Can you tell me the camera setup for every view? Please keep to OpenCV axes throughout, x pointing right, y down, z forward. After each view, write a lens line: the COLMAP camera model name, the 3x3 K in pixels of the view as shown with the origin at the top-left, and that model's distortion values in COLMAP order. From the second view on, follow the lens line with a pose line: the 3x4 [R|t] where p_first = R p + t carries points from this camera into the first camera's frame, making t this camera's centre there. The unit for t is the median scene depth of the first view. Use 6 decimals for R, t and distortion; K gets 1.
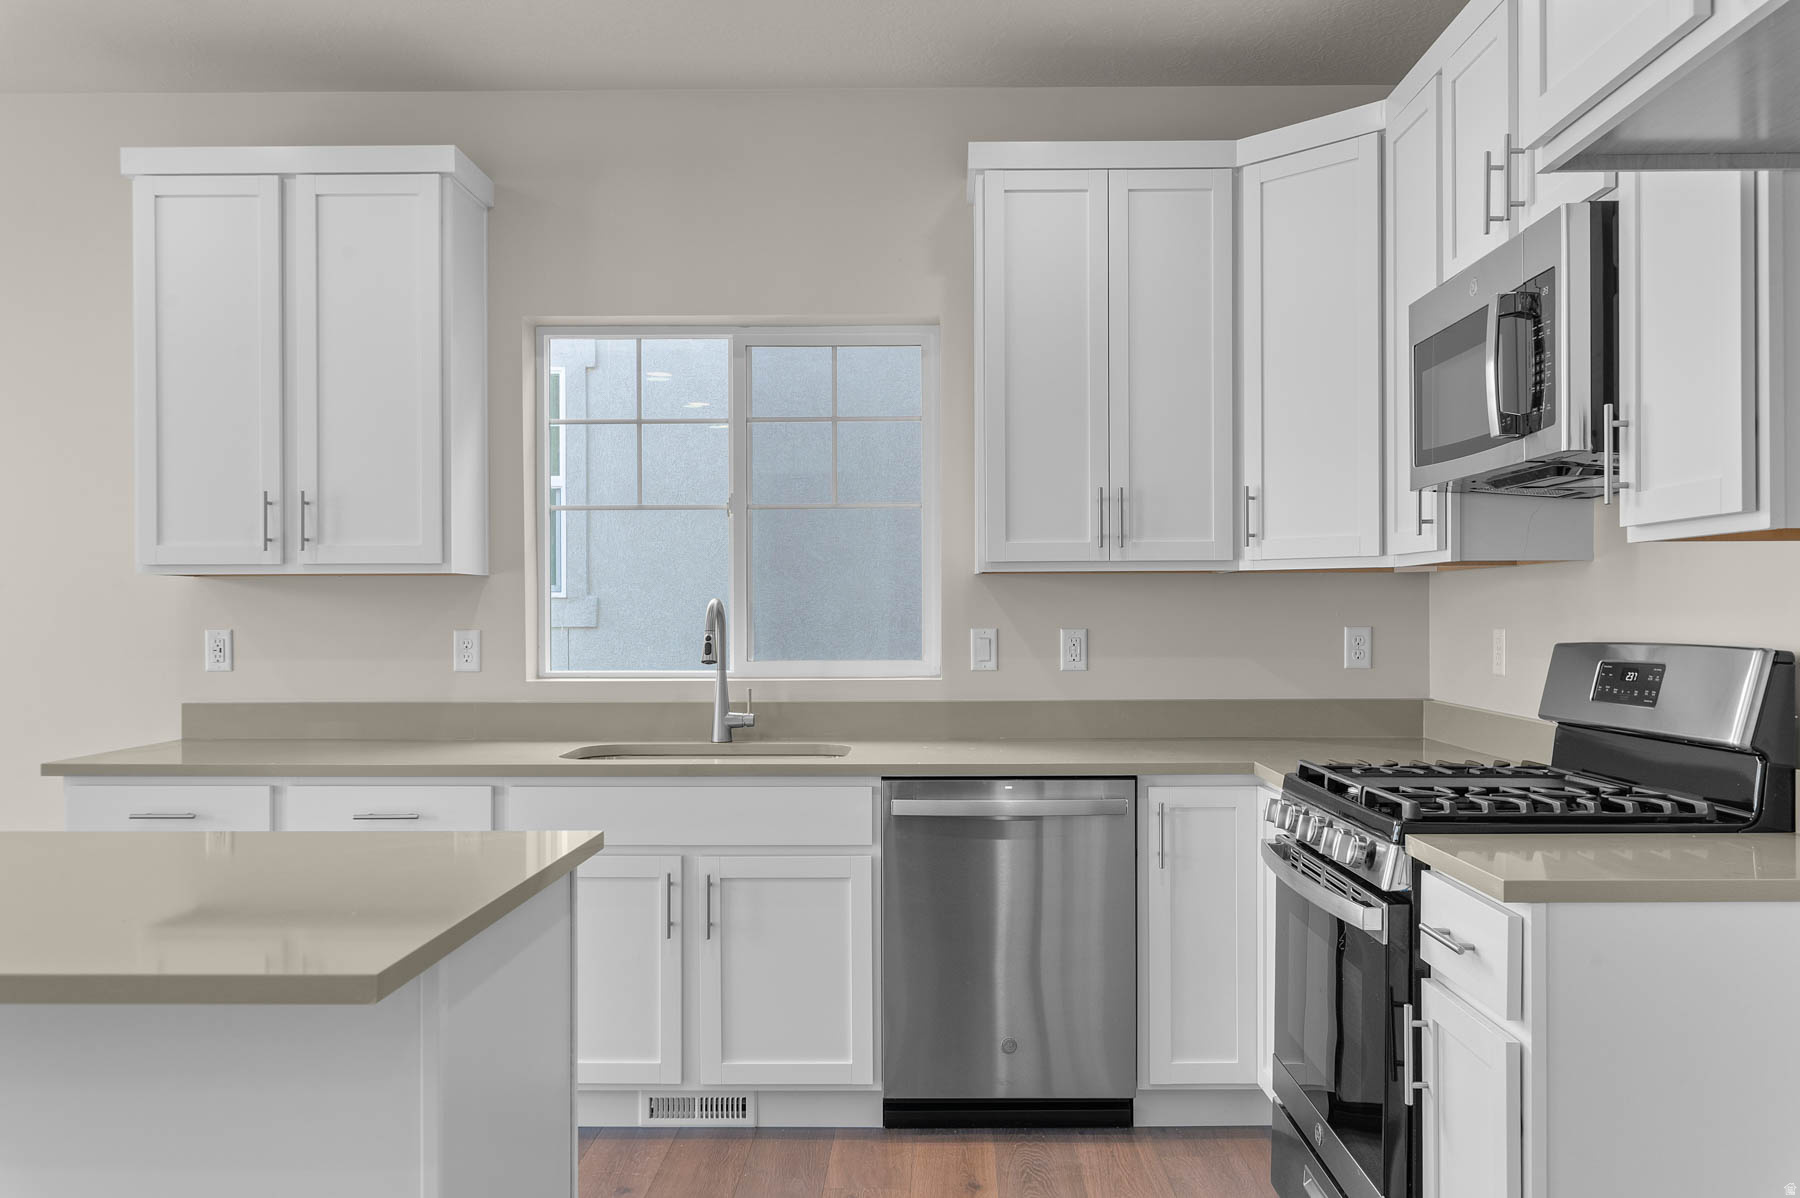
lens RADIAL K [[1390.8, 0, 906.7], [0, 1390.8, 615.9], [0, 0, 1]] dist [-0.003398, 0.001872]
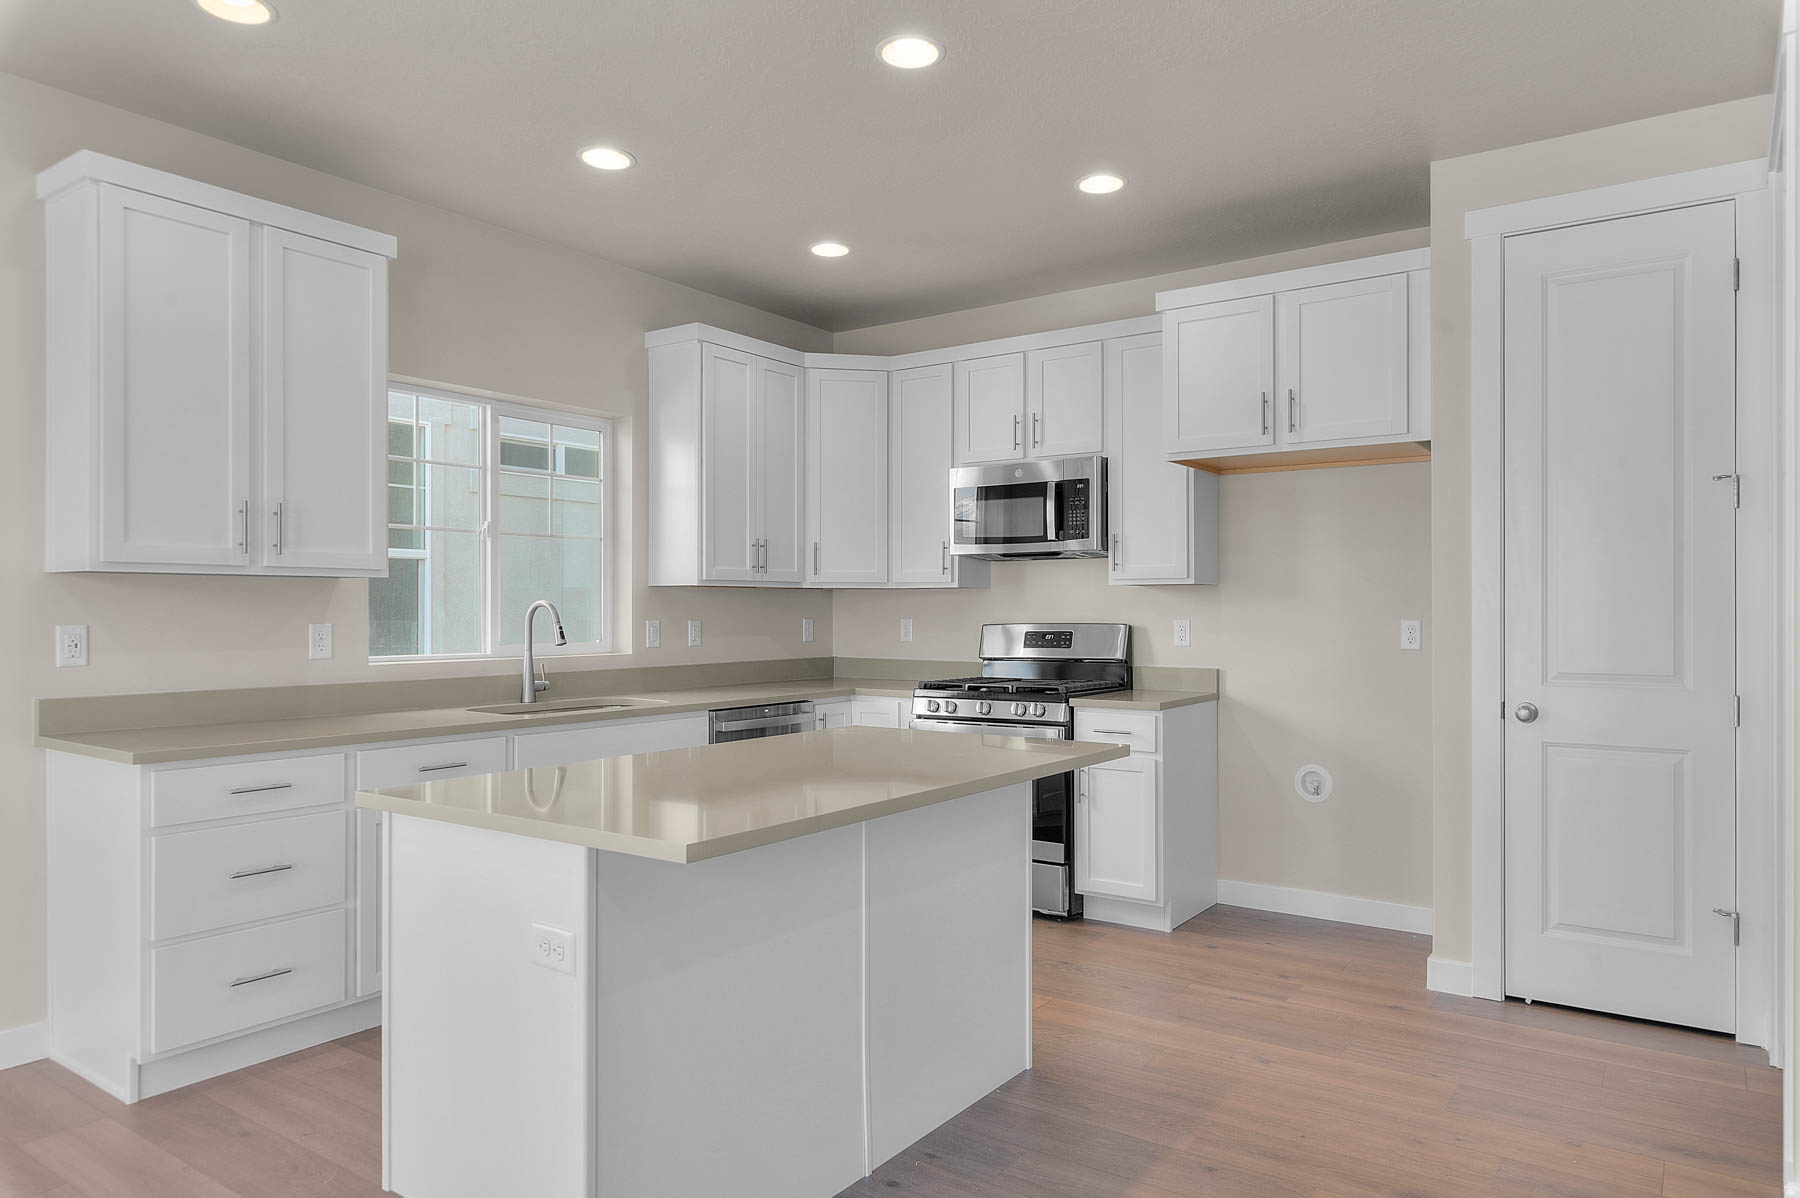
lens RADIAL K [[1150.0, 0, 901.4], [0, 1150.0, 599.9], [0, 0, 1]] dist [0.056603, 0.000566]
pose [[0.578888, 0.010196, 0.815343, -0.869309], [-0.000328, 0.999925, -0.012271, 0.001944], [-0.815407, 0.006836, 0.578847, 0.017554]]
